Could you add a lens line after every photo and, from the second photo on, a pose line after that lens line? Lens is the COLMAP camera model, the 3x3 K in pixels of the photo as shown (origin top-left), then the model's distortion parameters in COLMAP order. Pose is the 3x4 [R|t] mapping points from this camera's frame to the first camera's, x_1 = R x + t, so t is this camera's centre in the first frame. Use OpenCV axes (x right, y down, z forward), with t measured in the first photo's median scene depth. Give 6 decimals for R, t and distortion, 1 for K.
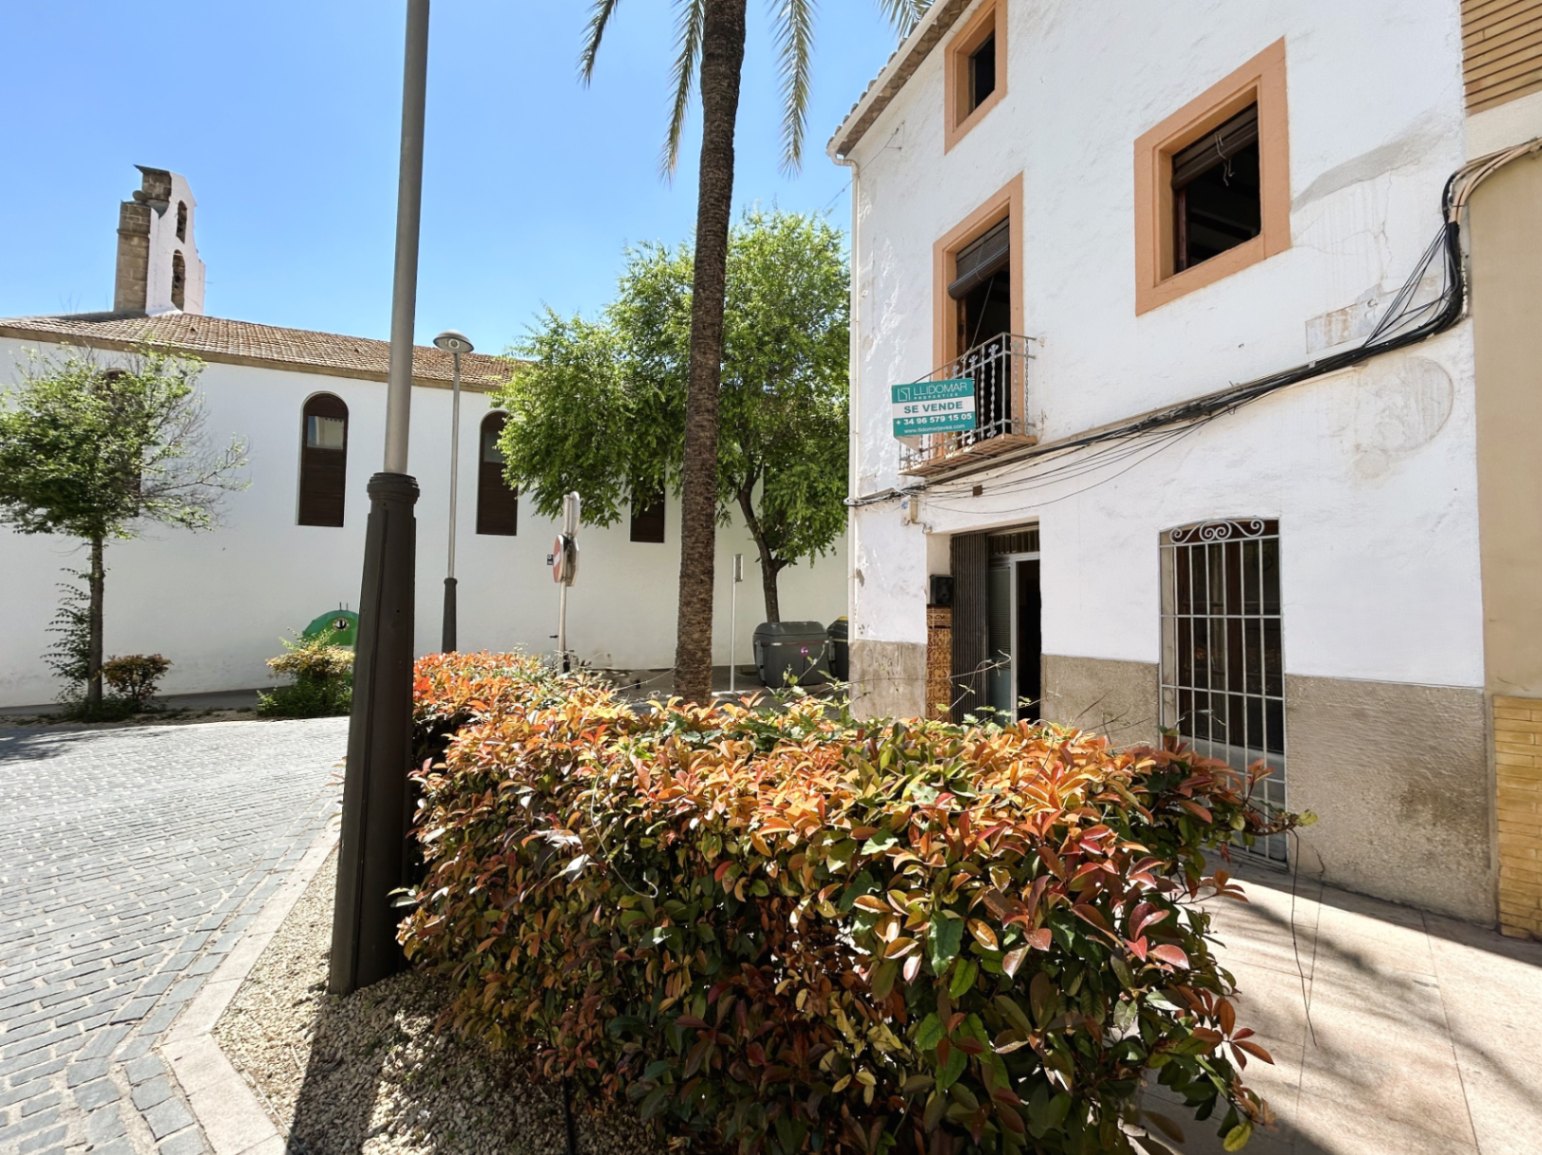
lens RADIAL K [[679.6, 0, 801.7], [0, 679.6, 577.7], [0, 0, 1]] dist [-0.003300, 0.001577]
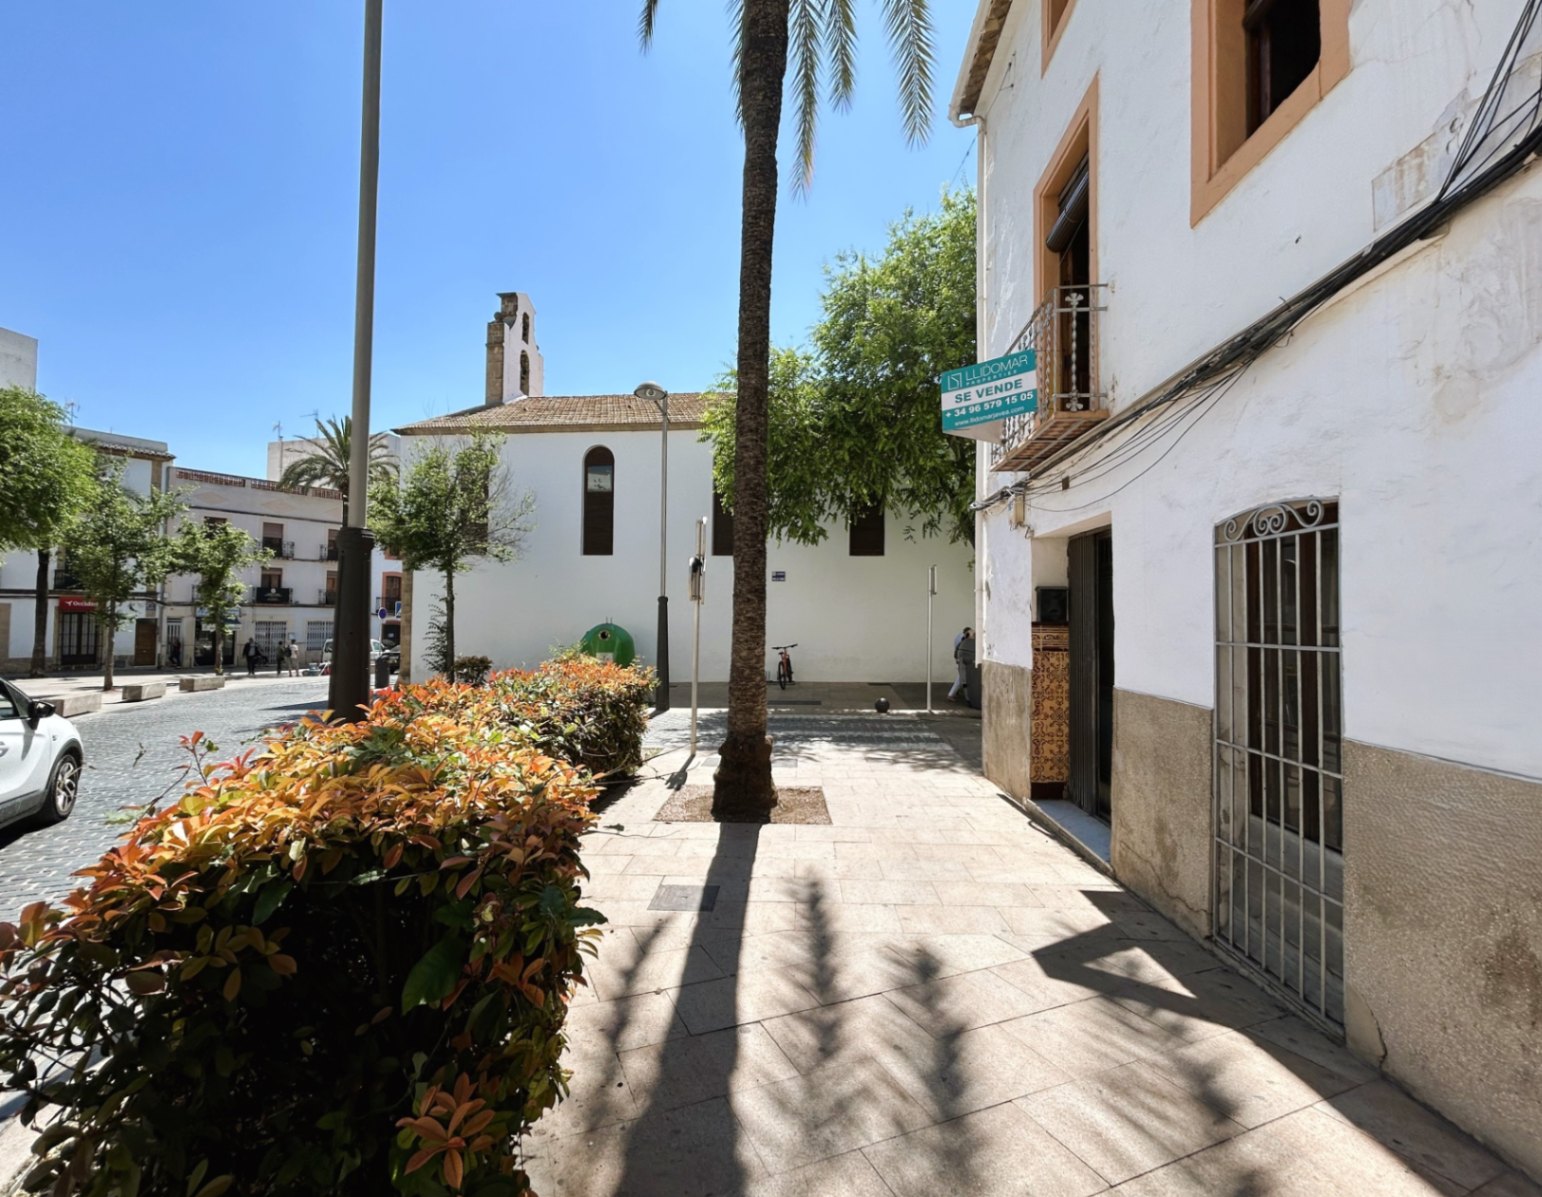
lens RADIAL K [[688.3, 0, 762.0], [0, 688.3, 597.9], [0, 0, 1]] dist [-0.001716, 0.000064]
pose [[0.877889, -0.014488, -0.478645, 0.307578], [0.021140, 0.999740, 0.008512, -0.005274], [0.478397, -0.017591, 0.877967, 0.092385]]
